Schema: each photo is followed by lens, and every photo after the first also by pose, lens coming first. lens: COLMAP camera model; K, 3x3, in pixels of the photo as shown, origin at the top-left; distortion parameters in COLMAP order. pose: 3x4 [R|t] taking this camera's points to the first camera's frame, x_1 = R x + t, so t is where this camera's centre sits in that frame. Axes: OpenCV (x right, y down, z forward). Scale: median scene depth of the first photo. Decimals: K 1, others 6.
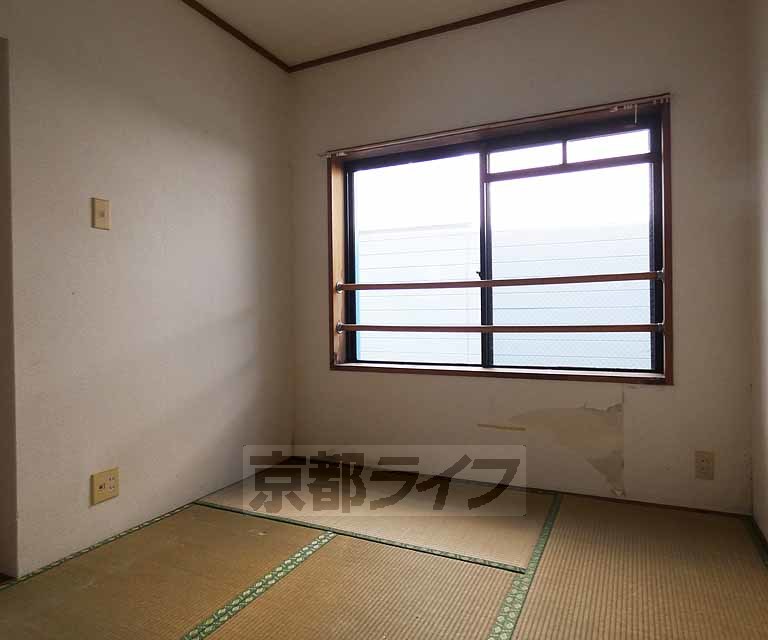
lens RADIAL K [[512.6, 0, 383.5], [0, 512.6, 312.9], [0, 0, 1]] dist [-0.011690, 0.008094]
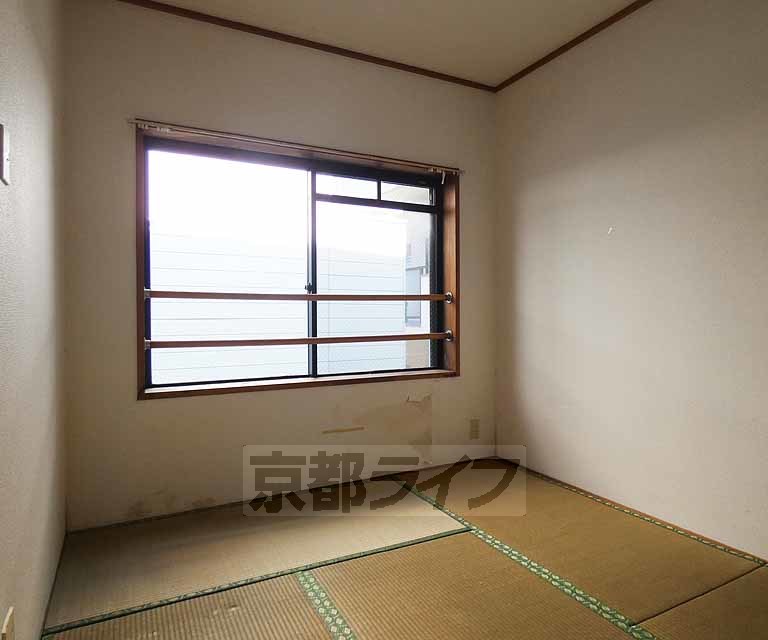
lens RADIAL K [[512.6, 0, 378.2], [0, 512.6, 321.7], [0, 0, 1]] dist [-0.011690, 0.008094]
pose [[0.589193, 0.007638, 0.807956, -0.575949], [0.007041, 0.999869, -0.014587, 0.009101], [-0.807962, 0.014284, 0.589062, 0.284410]]
